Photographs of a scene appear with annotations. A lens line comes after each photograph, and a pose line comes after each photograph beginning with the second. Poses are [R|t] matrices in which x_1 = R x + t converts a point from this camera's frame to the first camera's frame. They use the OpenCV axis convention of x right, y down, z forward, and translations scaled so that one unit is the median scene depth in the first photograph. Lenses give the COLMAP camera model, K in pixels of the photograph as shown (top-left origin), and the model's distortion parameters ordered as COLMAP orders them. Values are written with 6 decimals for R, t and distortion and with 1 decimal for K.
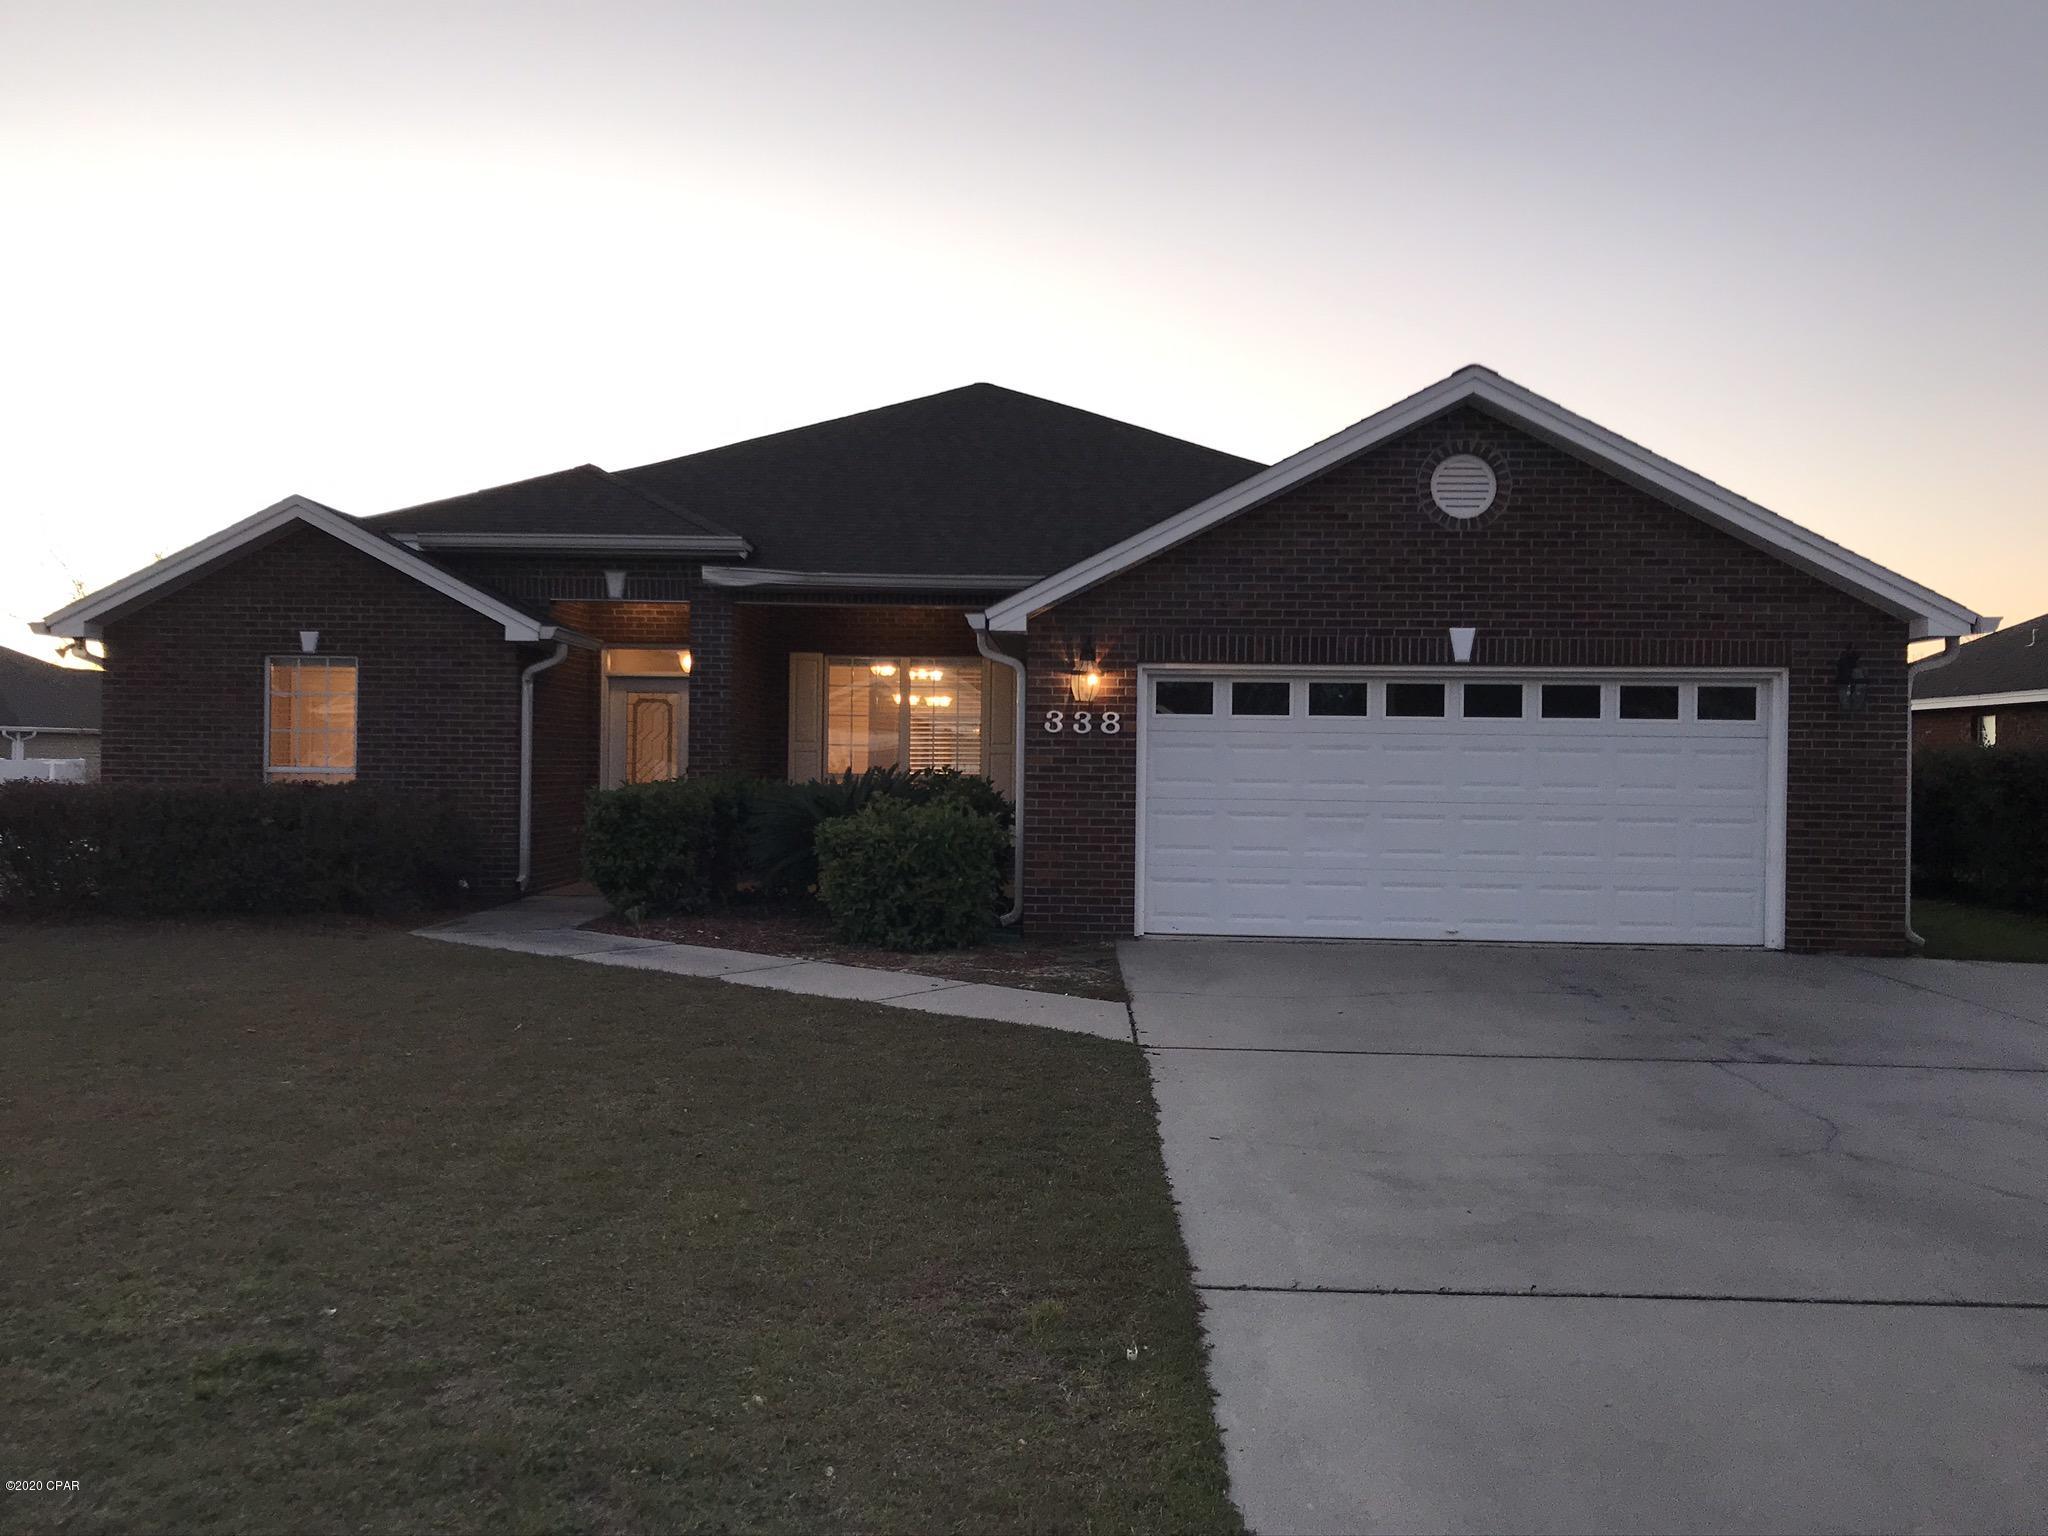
lens RADIAL K [[1594.2, 0, 945.4], [0, 1594.2, 757.2], [0, 0, 1]] dist [0.013099, -0.003691]
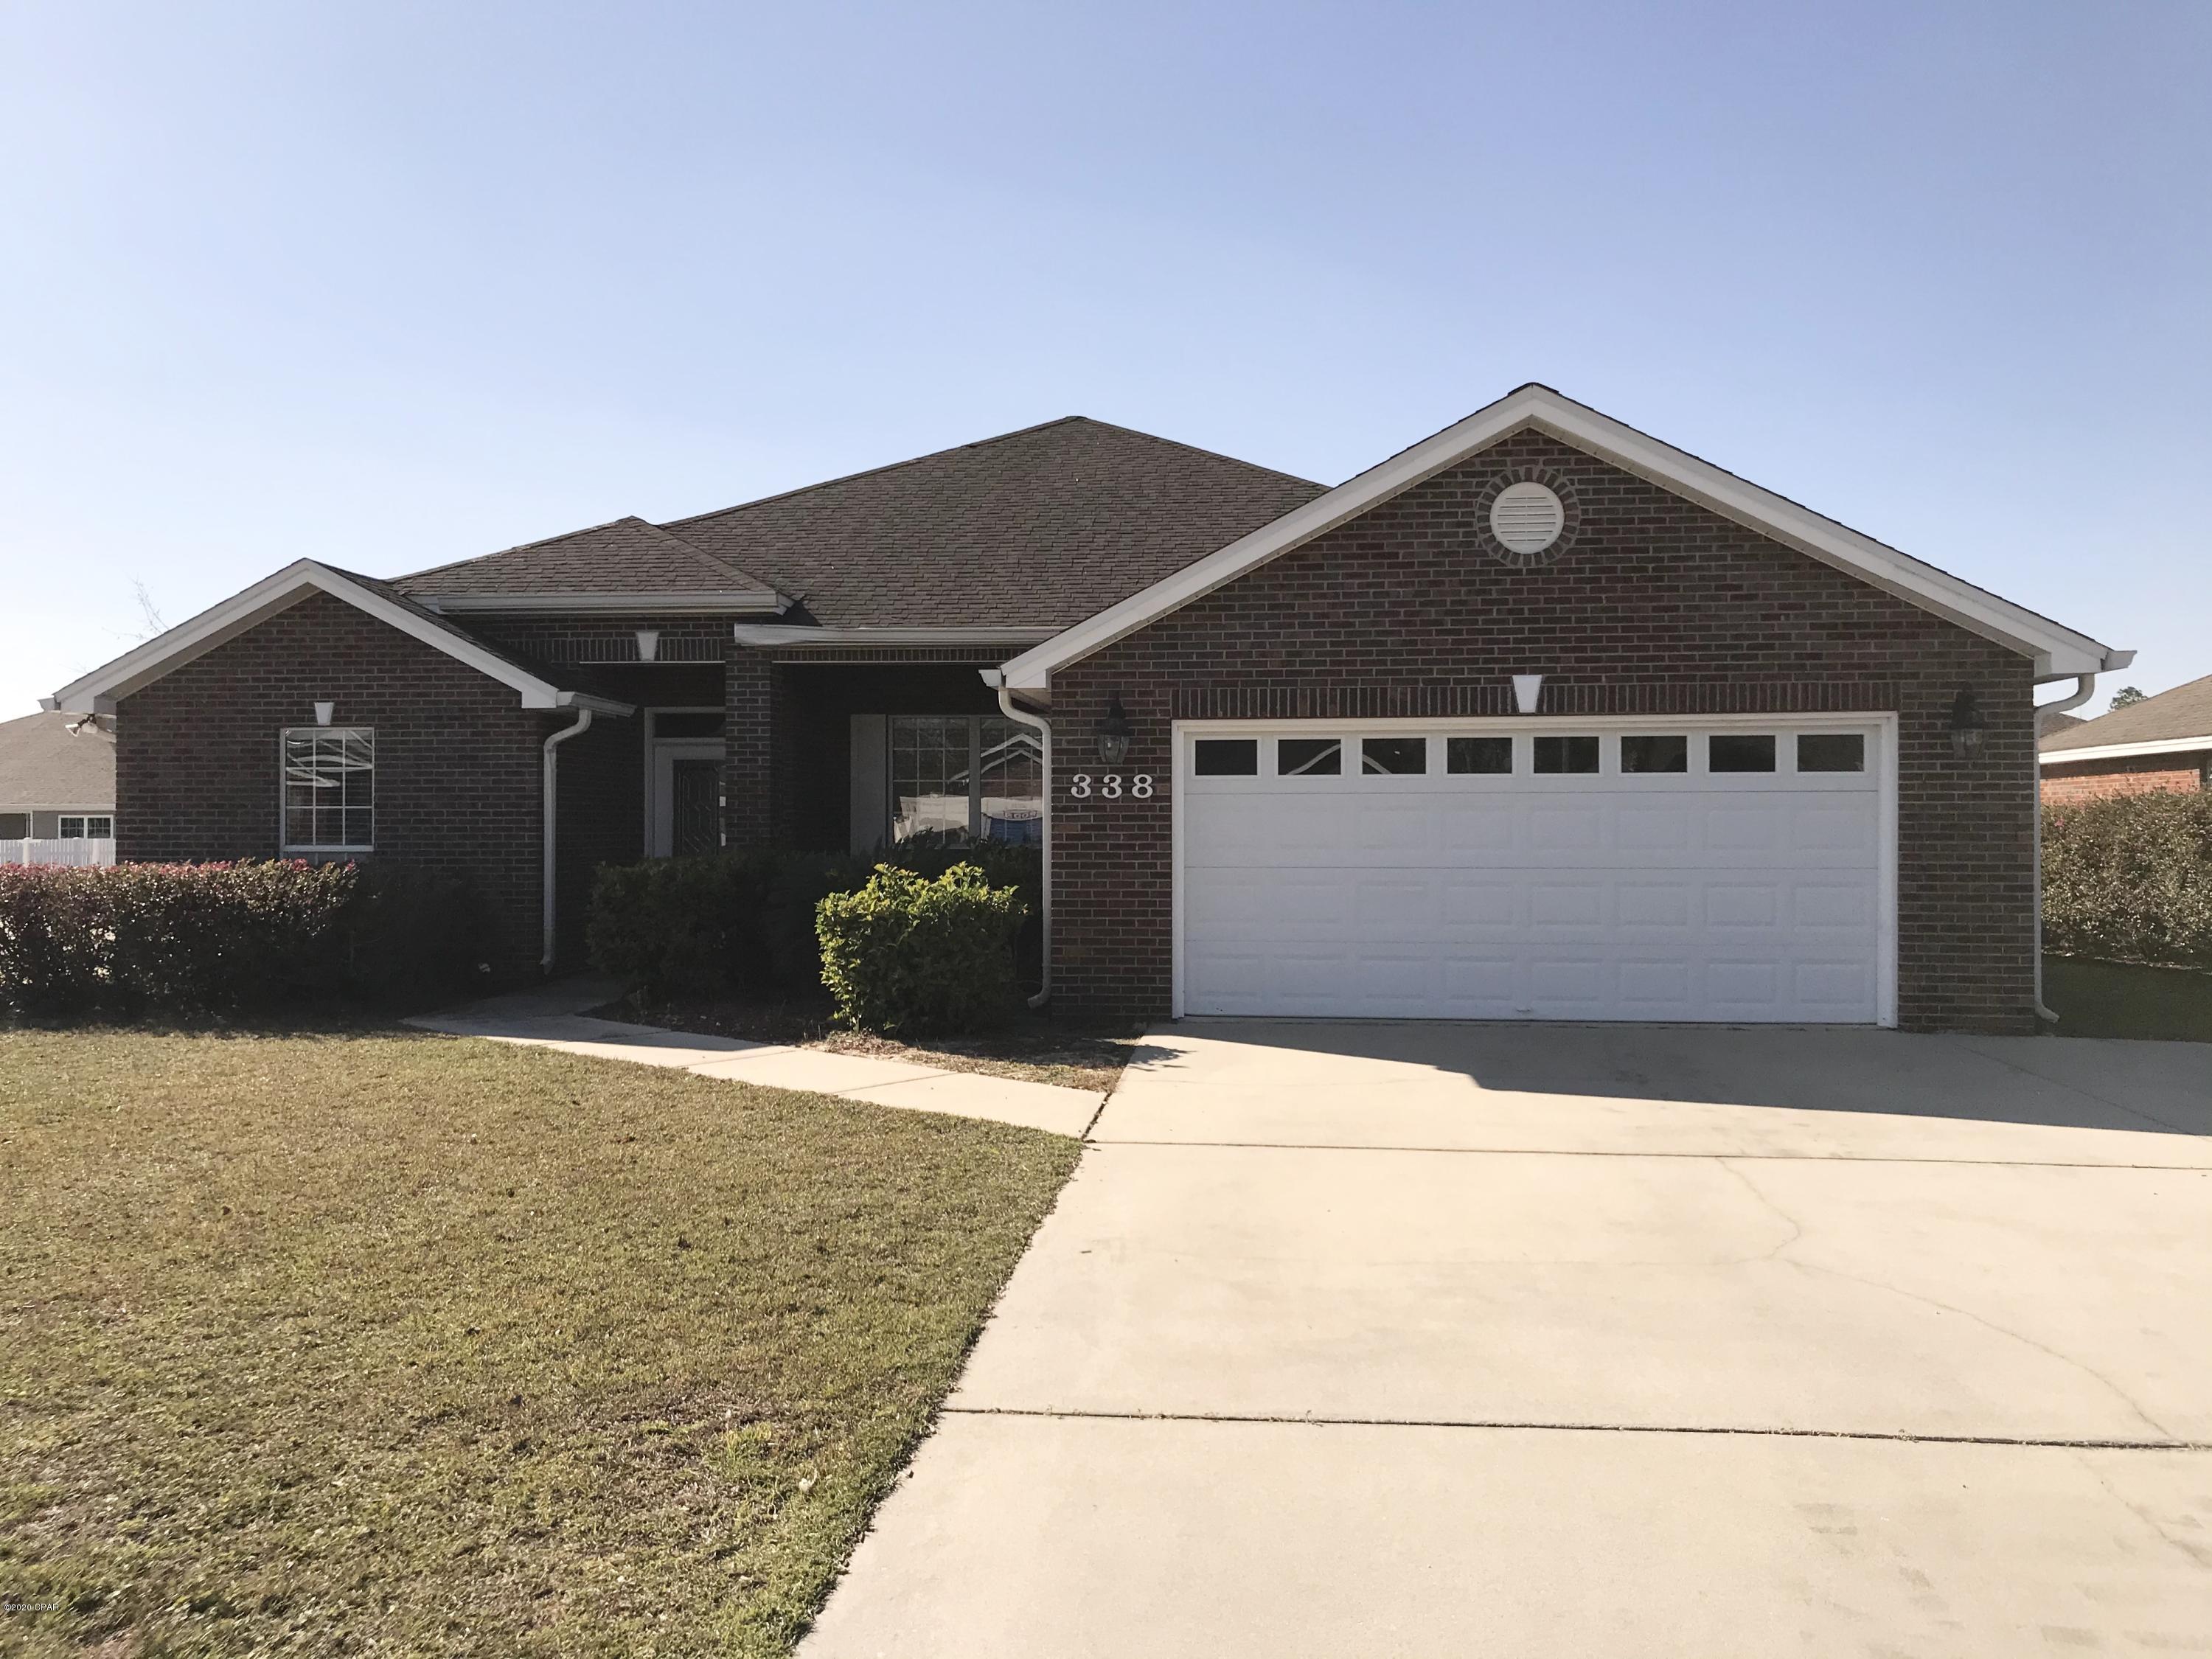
lens RADIAL K [[1721.8, 0, 1093.4], [0, 1721.8, 831.7], [0, 0, 1]] dist [0.013099, -0.003691]
pose [[0.997719, -0.014459, -0.065942, 0.141622], [0.014937, 0.999866, 0.006760, -0.002479], [0.065836, -0.007729, 0.997801, 0.009401]]
